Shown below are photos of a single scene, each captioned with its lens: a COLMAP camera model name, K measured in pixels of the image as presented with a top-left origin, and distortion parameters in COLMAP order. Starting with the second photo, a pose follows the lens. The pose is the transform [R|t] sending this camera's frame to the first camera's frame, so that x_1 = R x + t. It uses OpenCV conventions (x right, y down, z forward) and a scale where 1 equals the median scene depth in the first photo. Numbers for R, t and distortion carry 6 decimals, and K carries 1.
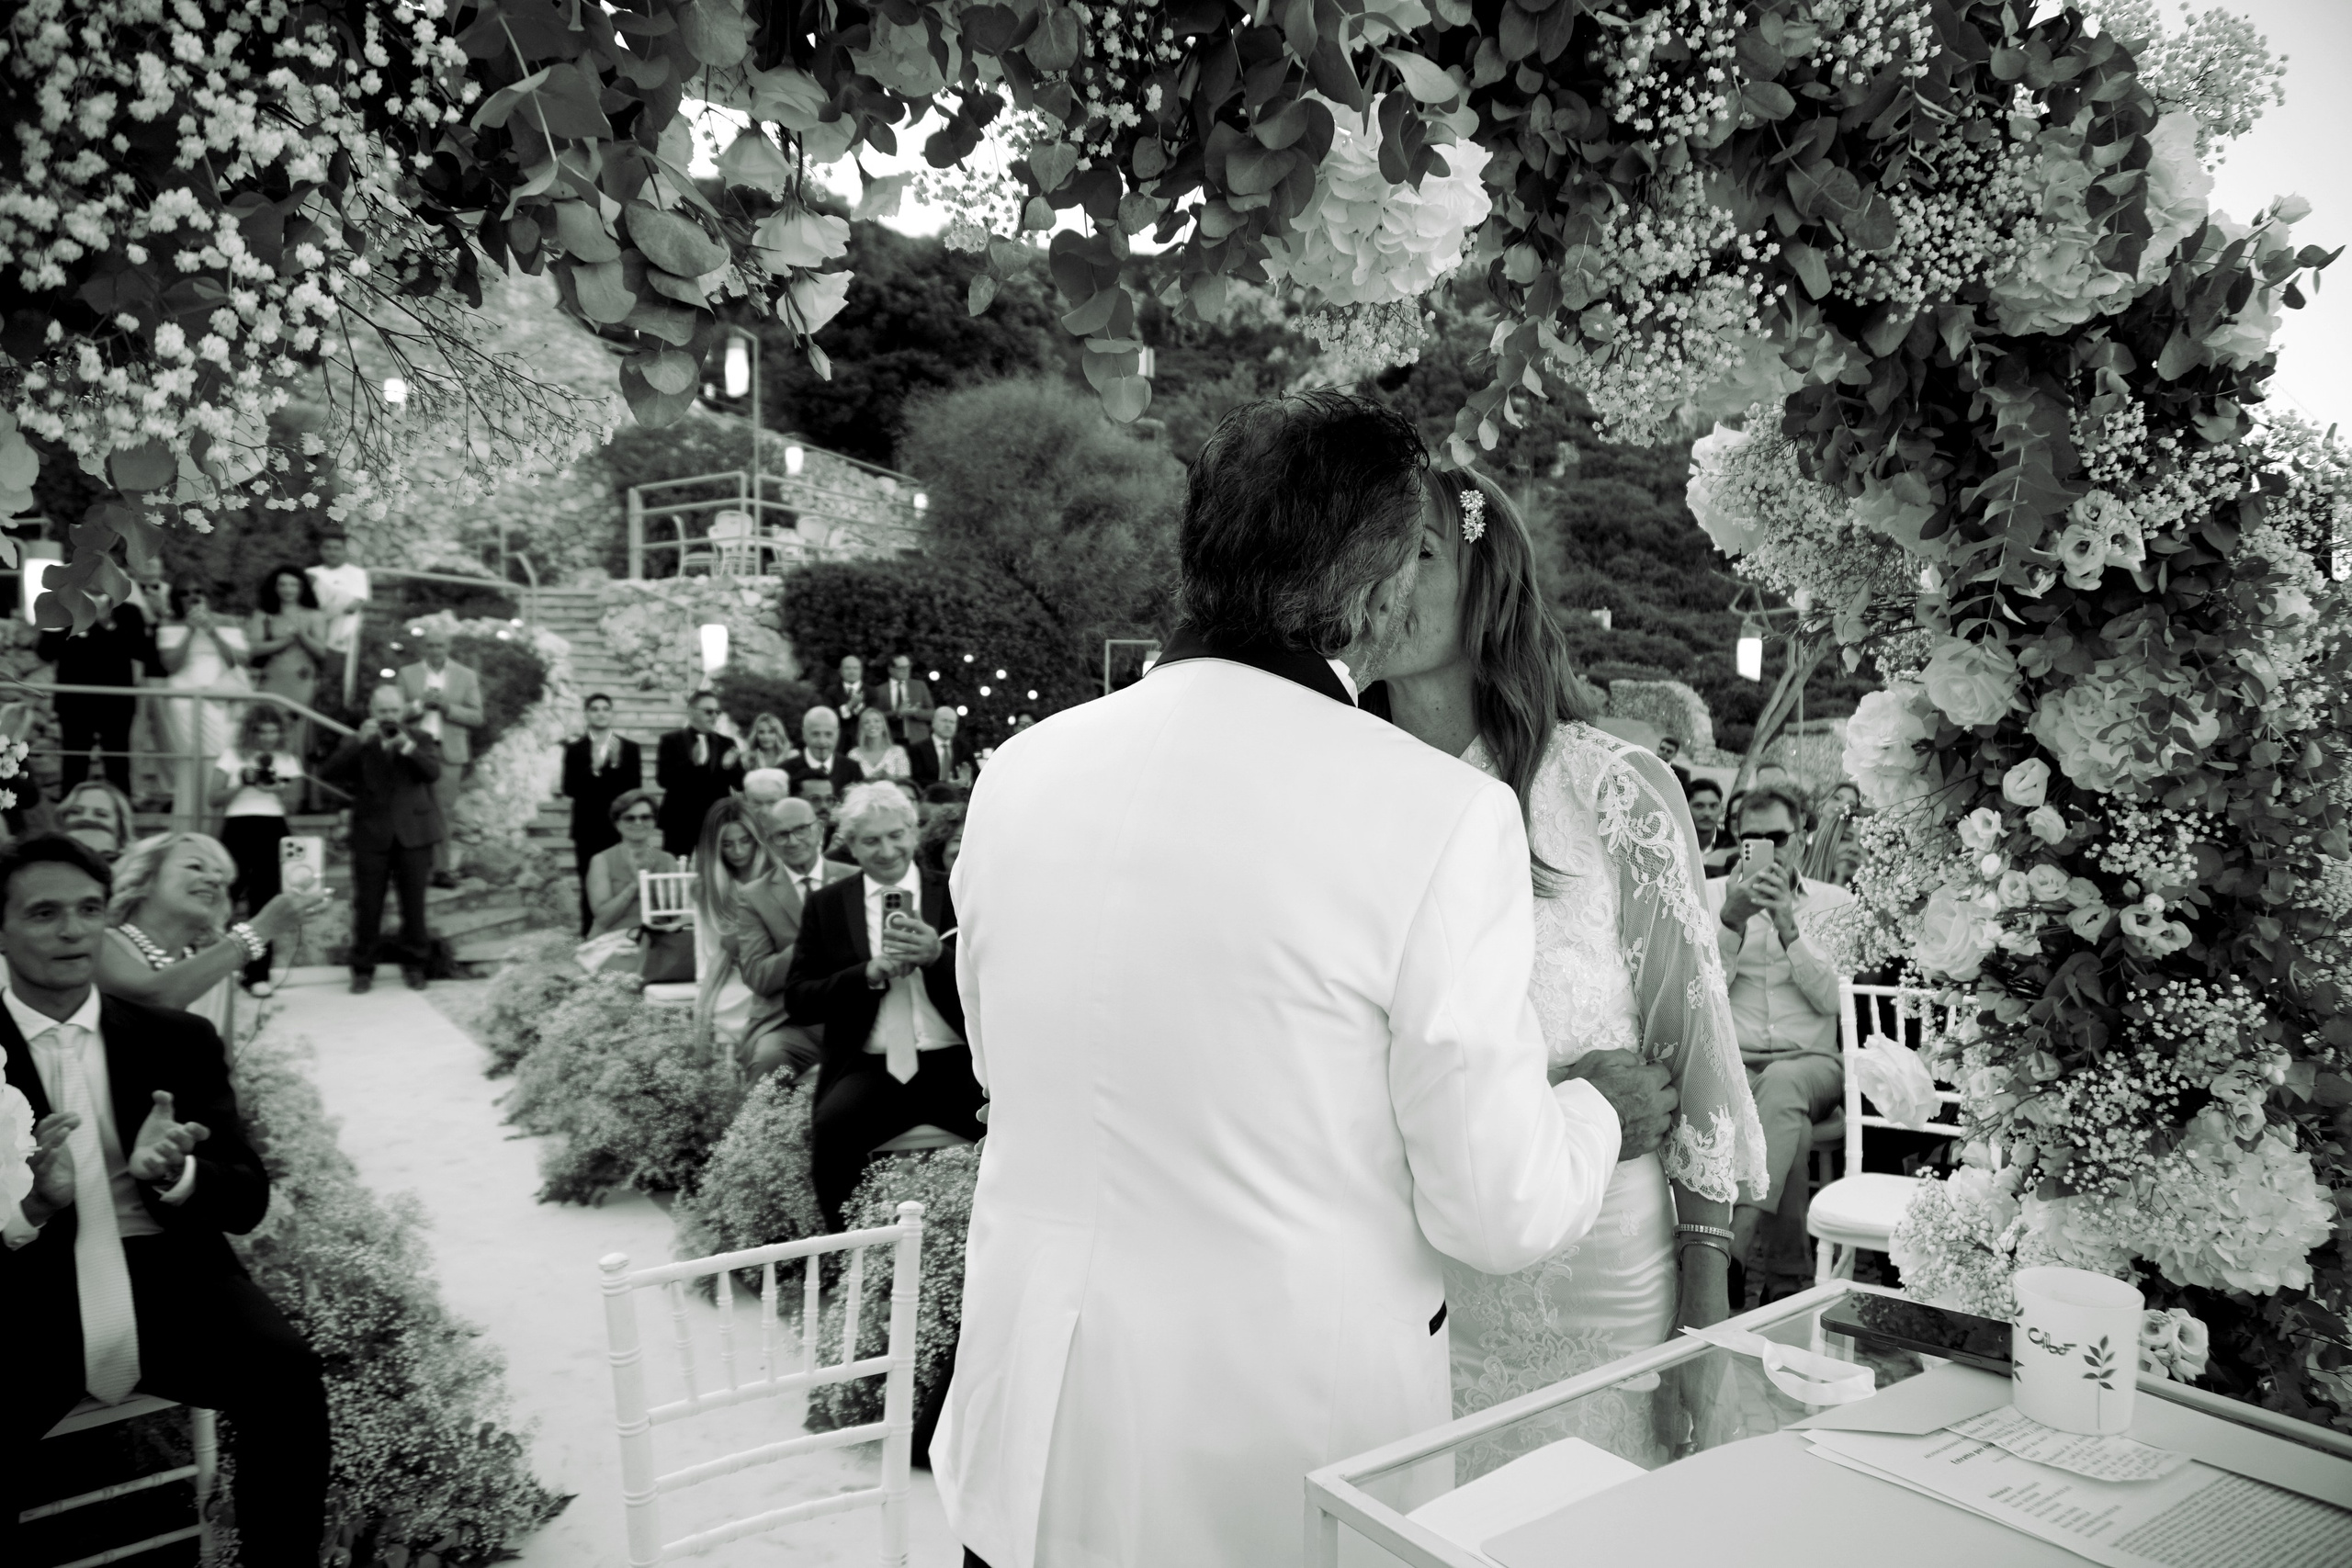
lens RADIAL K [[1580.8, 0, 1171.1], [0, 1580.8, 791.3], [0, 0, 1]] dist [-0.065340, 0.034081]
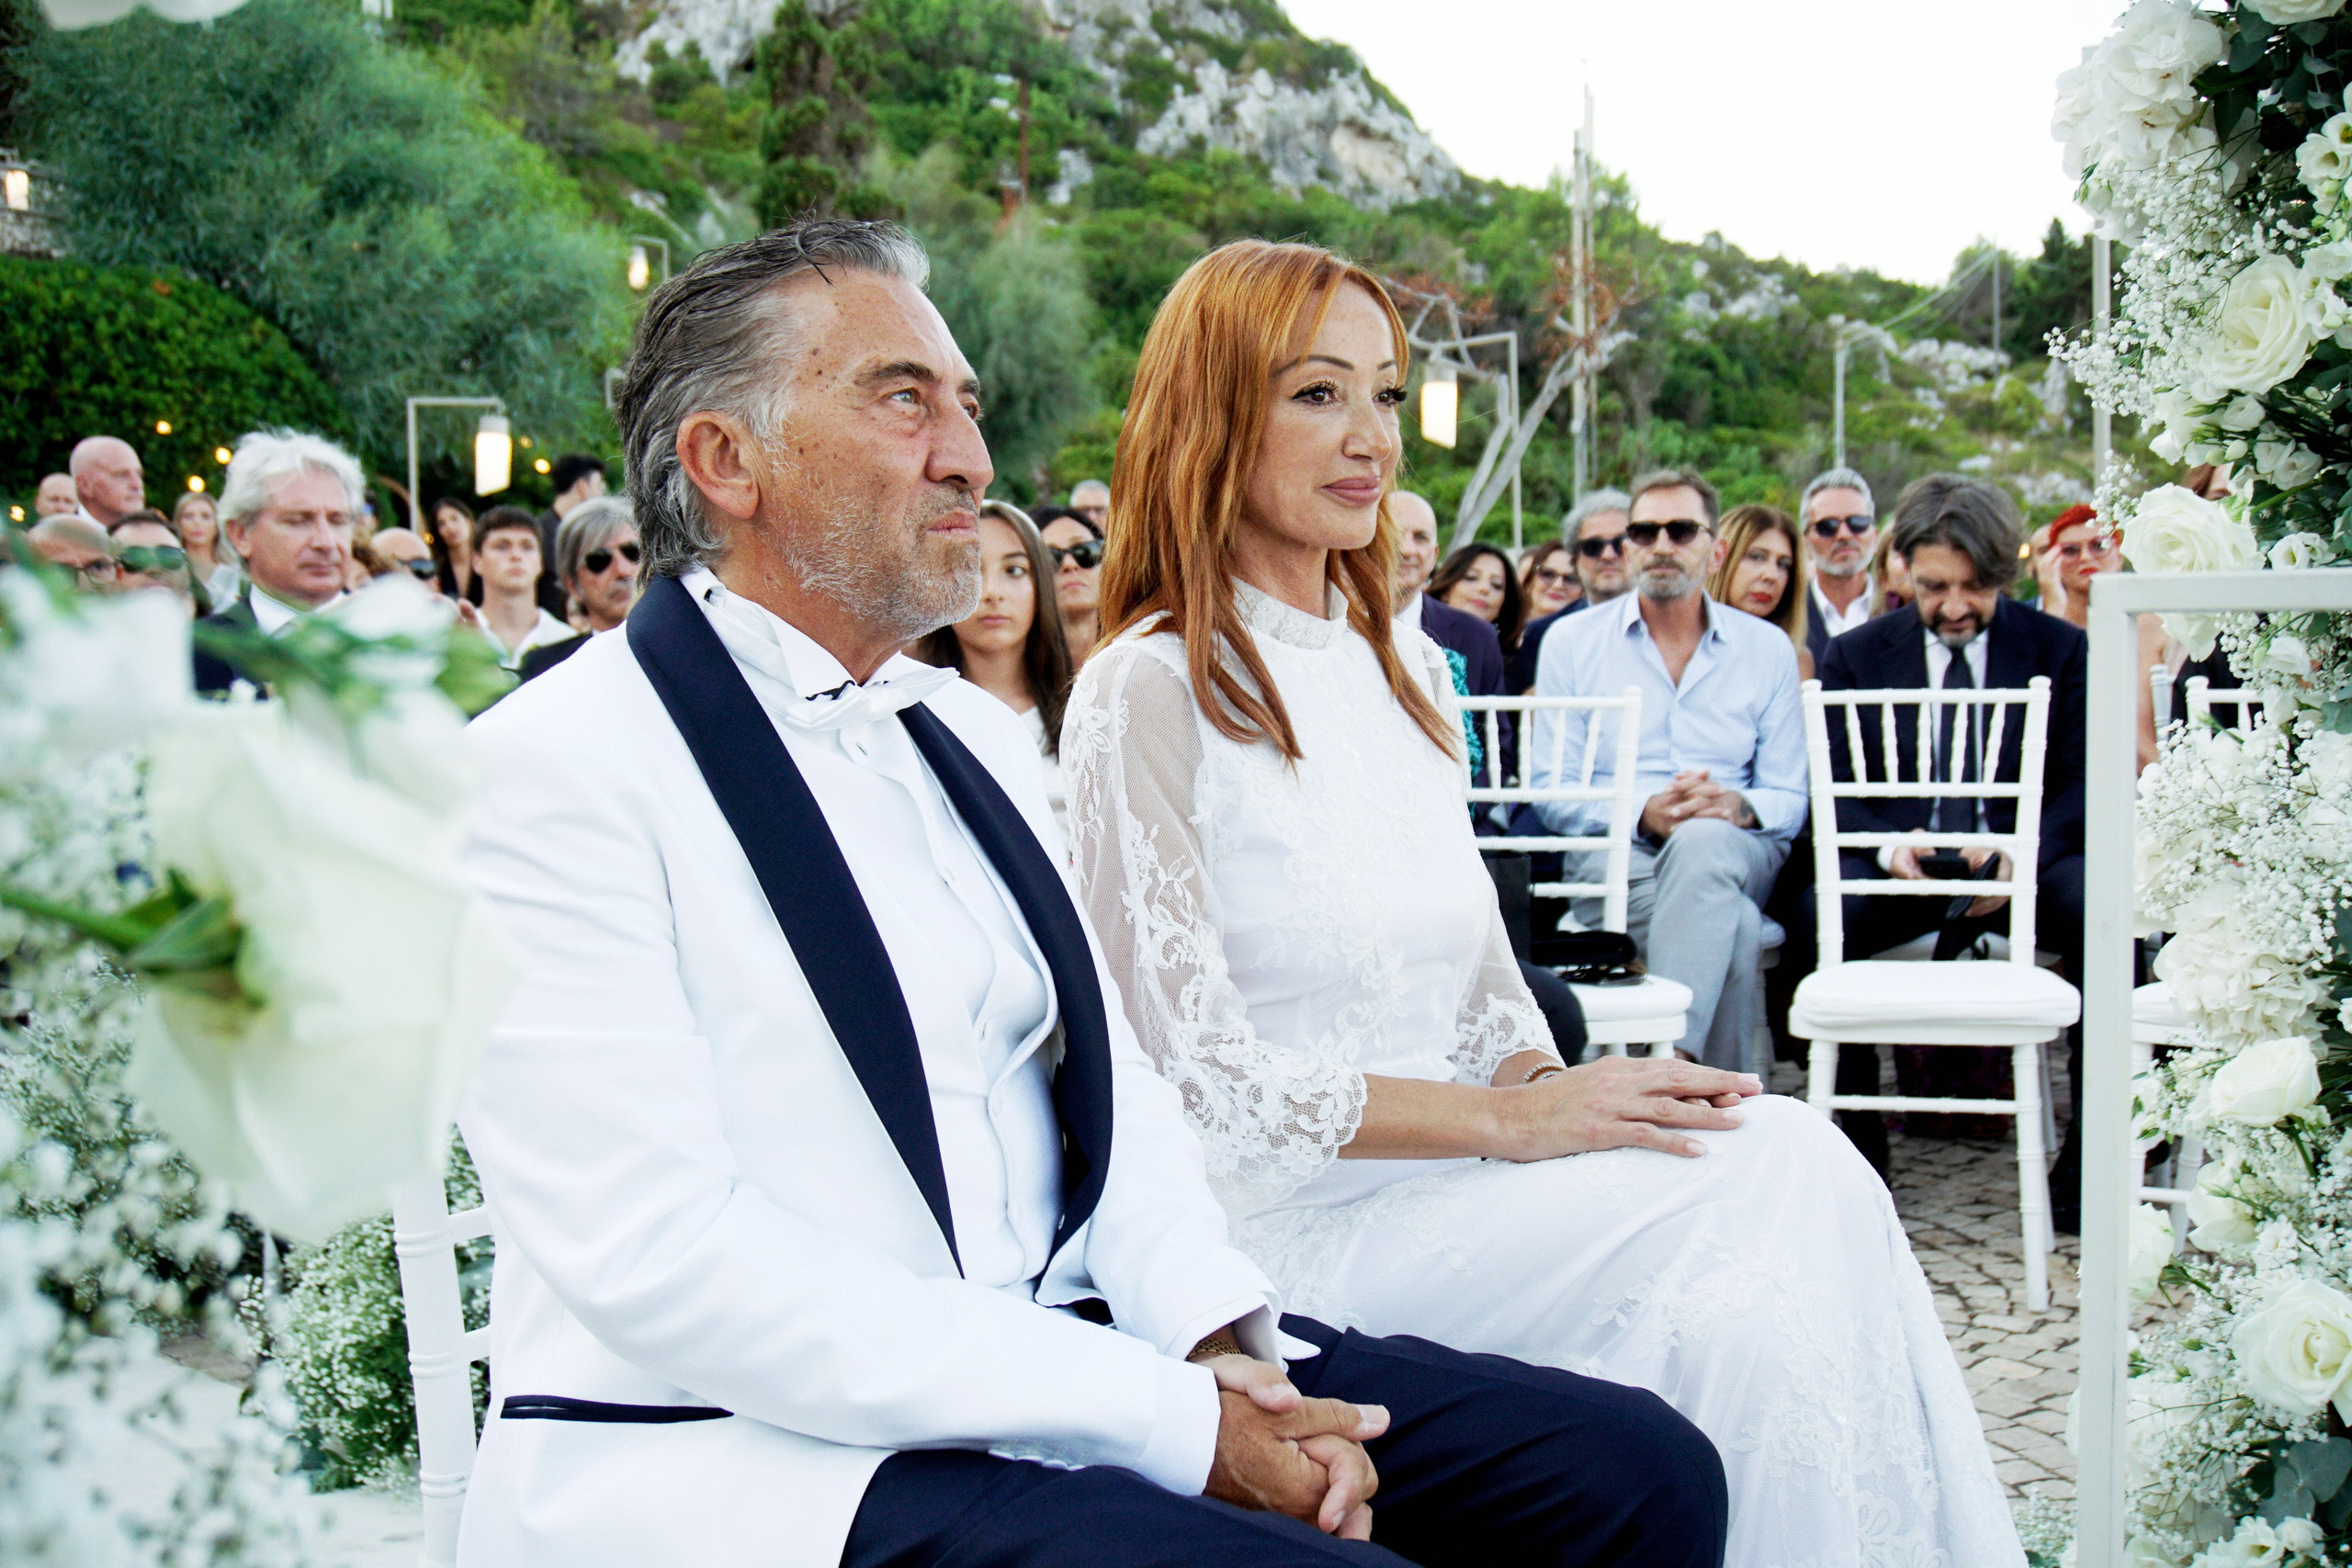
lens RADIAL K [[2509.3, 0, 1176.0], [0, 2509.3, 784.0], [0, 0, 1]] dist [0.004306, 0.000936]
pose [[0.959355, -0.039790, 0.279384, -0.322410], [0.031778, 0.998945, 0.033151, 0.255333], [-0.280408, -0.022926, 0.959607, 0.027622]]
